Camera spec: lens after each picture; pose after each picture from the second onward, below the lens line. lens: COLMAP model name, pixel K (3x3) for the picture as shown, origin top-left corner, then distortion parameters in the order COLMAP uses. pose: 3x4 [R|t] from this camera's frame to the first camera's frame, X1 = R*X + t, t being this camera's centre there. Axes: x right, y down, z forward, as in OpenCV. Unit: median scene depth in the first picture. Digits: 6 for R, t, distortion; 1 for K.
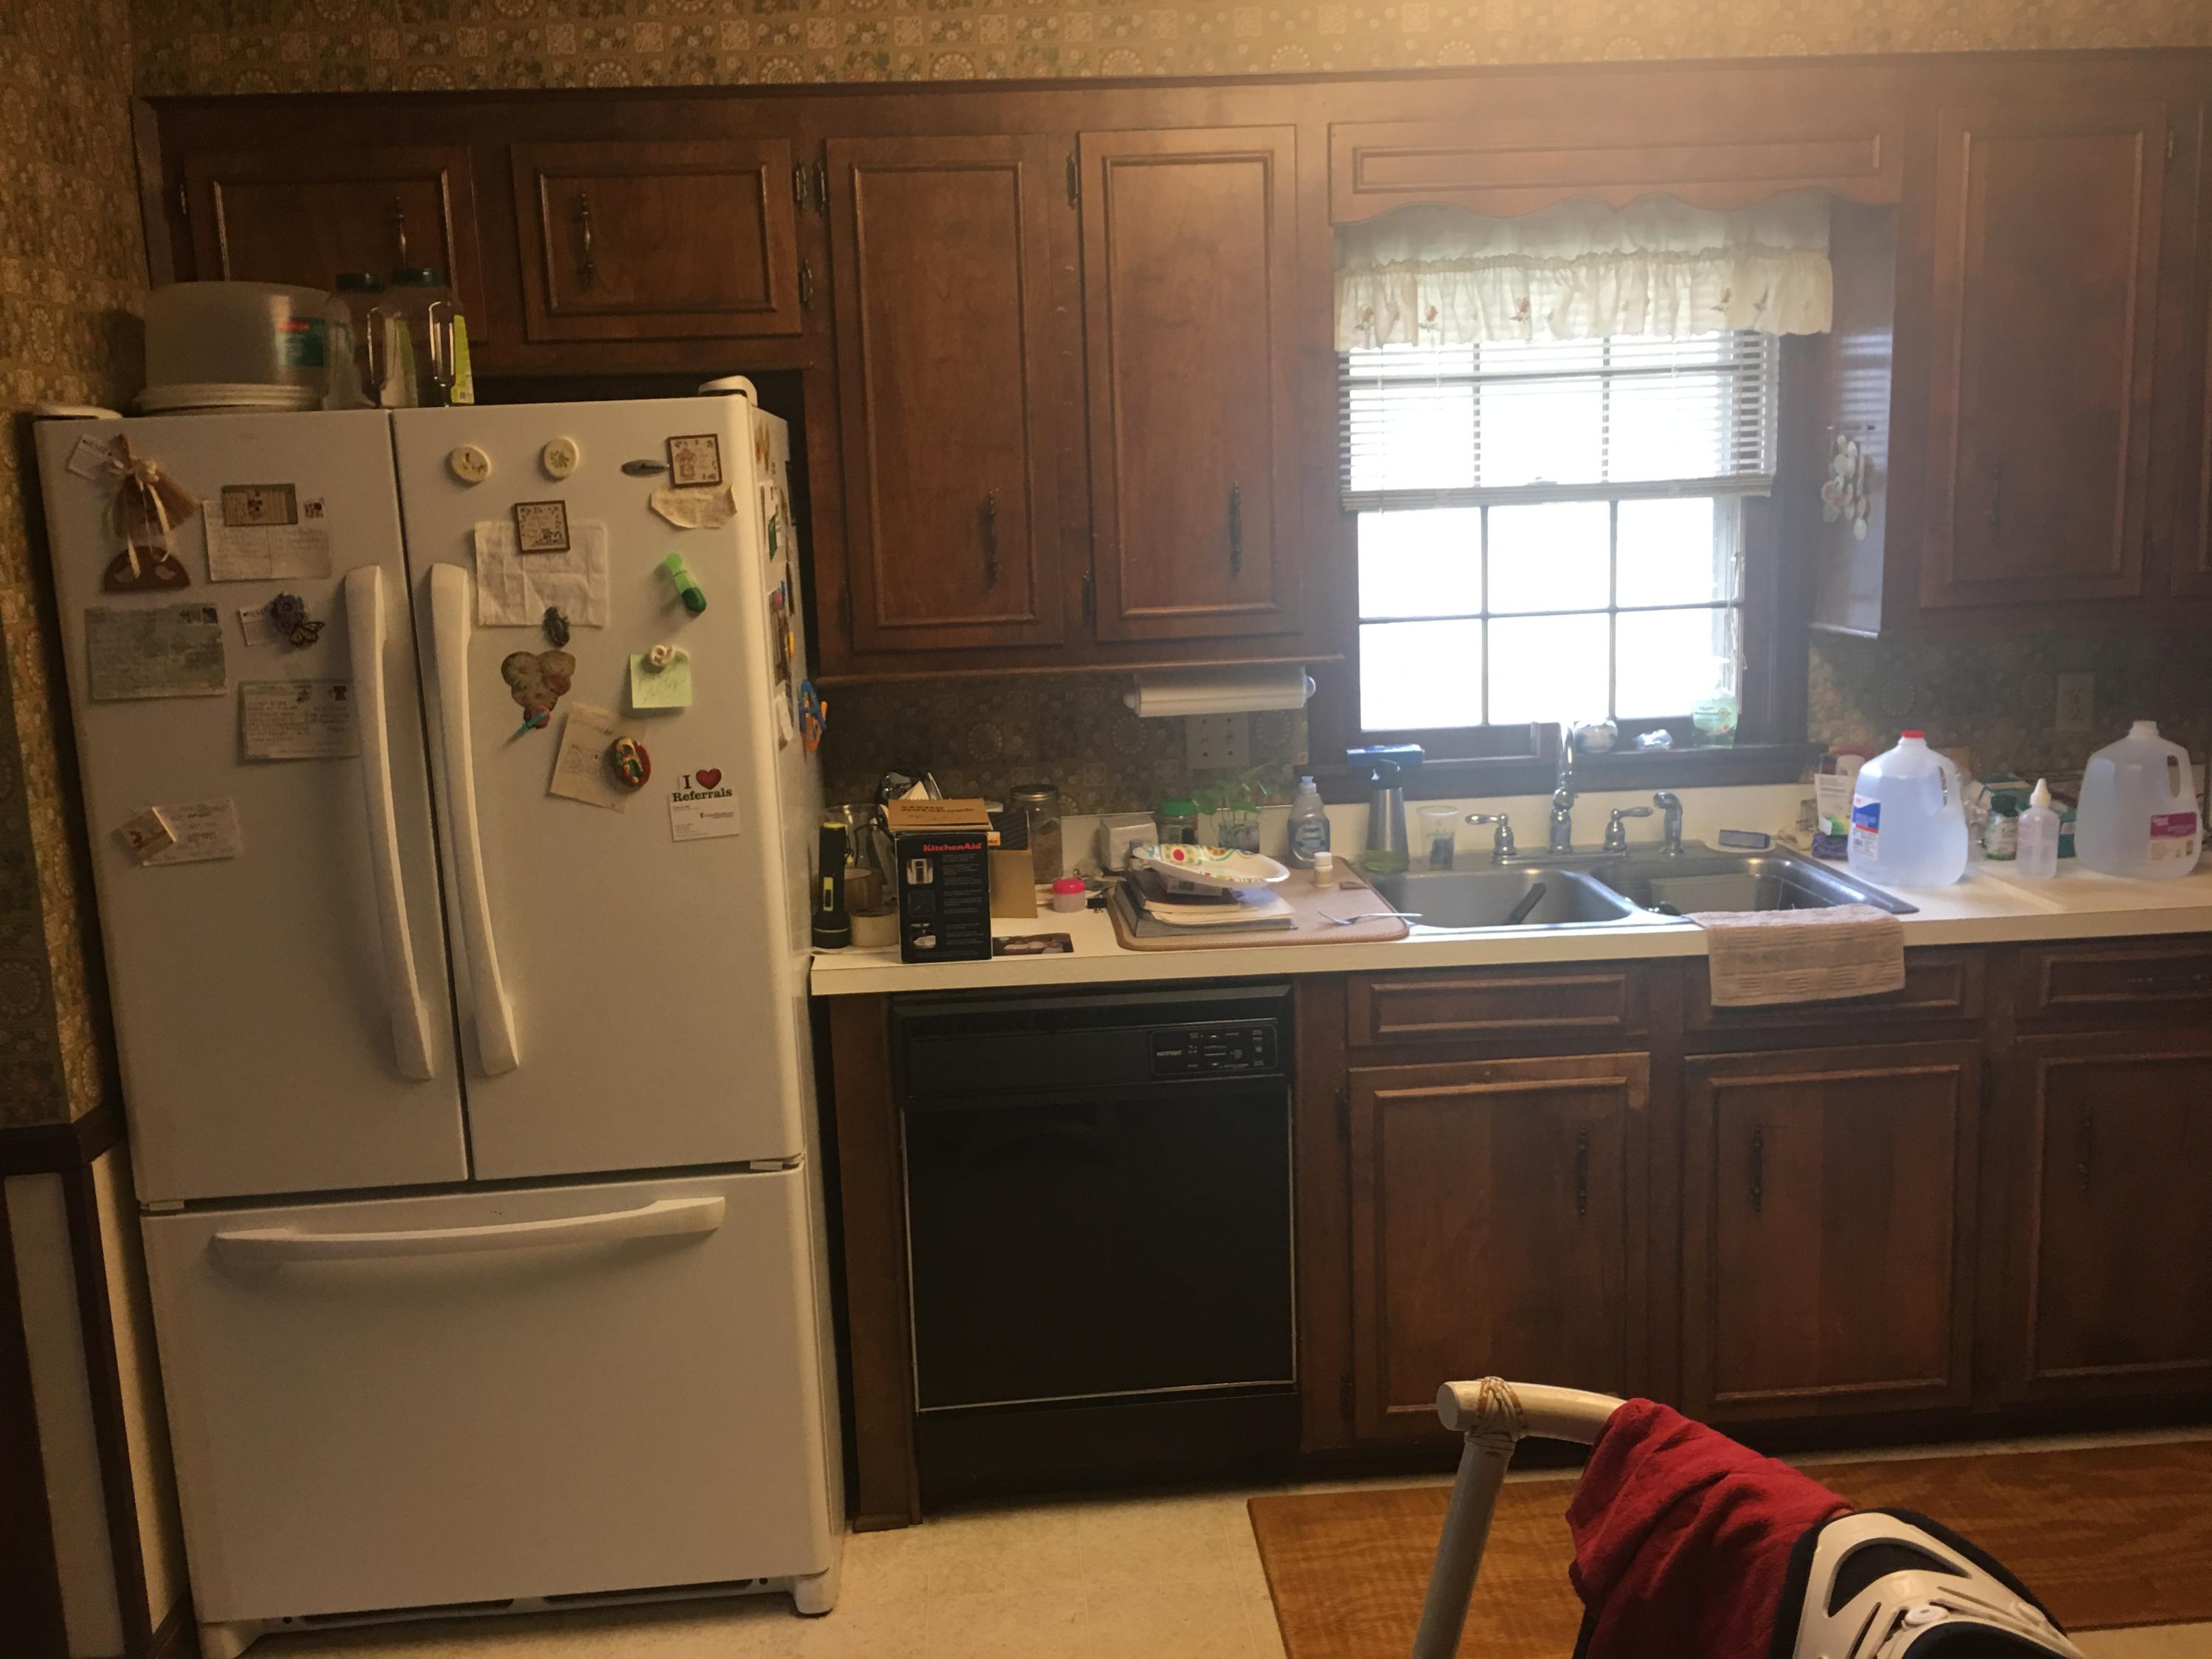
lens RADIAL K [[1937.9, 0, 1108.5], [0, 1937.9, 842.2], [0, 0, 1]] dist [0.105270, -0.129223]
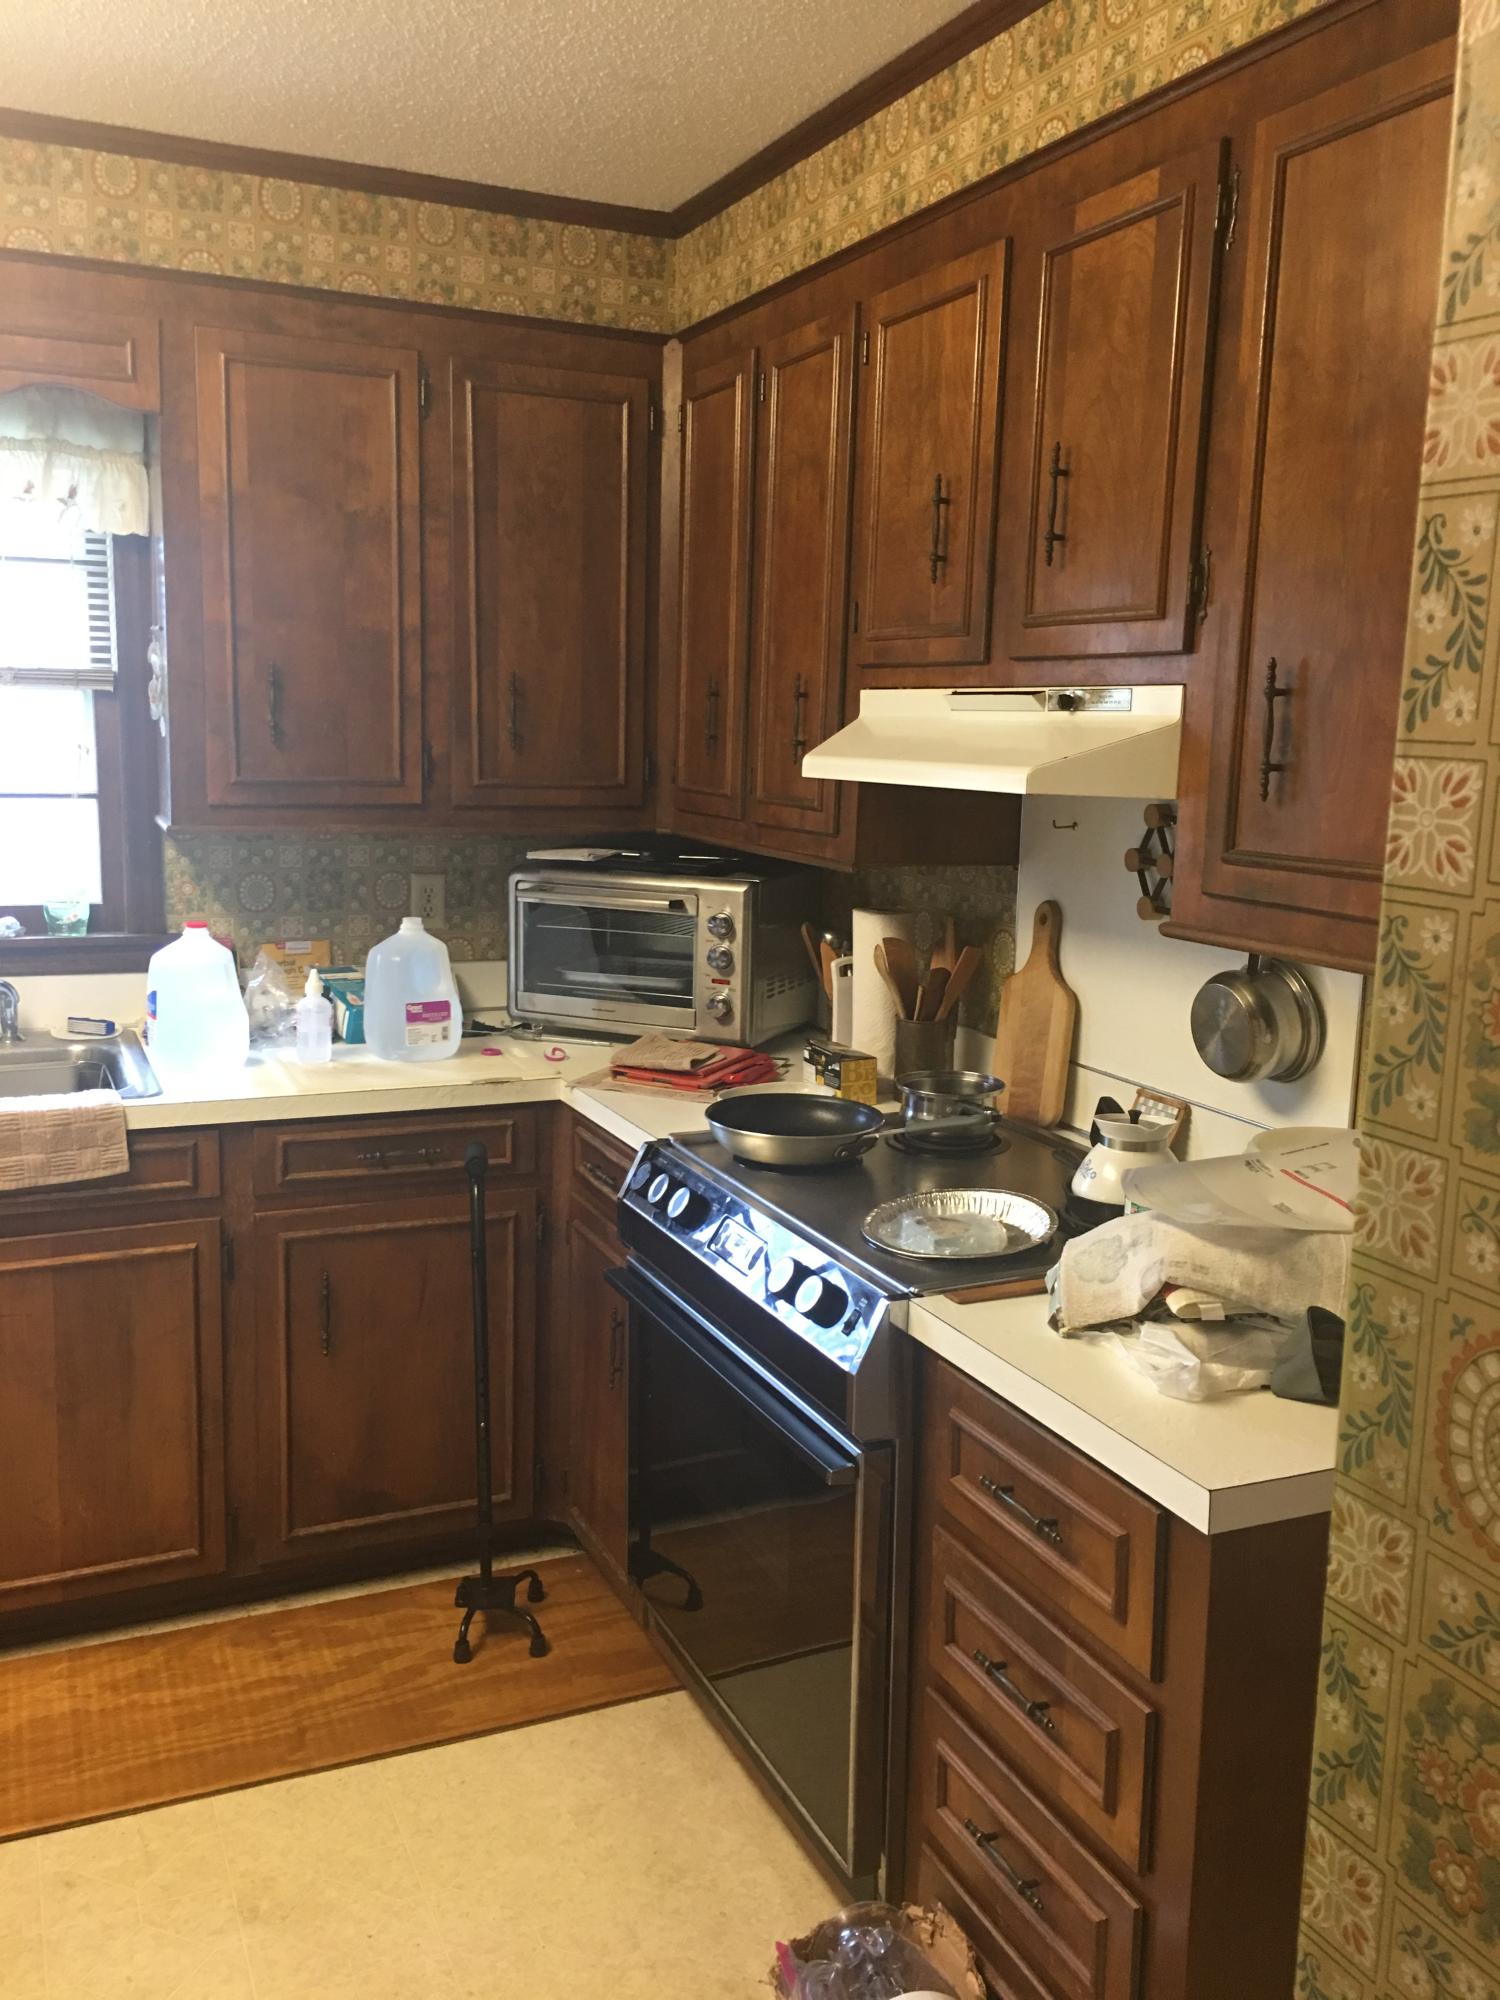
lens RADIAL K [[1752.2, 0, 750.0], [0, 1752.2, 1000.0], [0, 0, 1]] dist [0.105270, -0.129223]
pose [[0.940492, 0.004365, 0.339789, 0.377717], [0.002549, 0.999799, -0.019901, 0.004355], [-0.339807, 0.019583, 0.940291, 0.021819]]
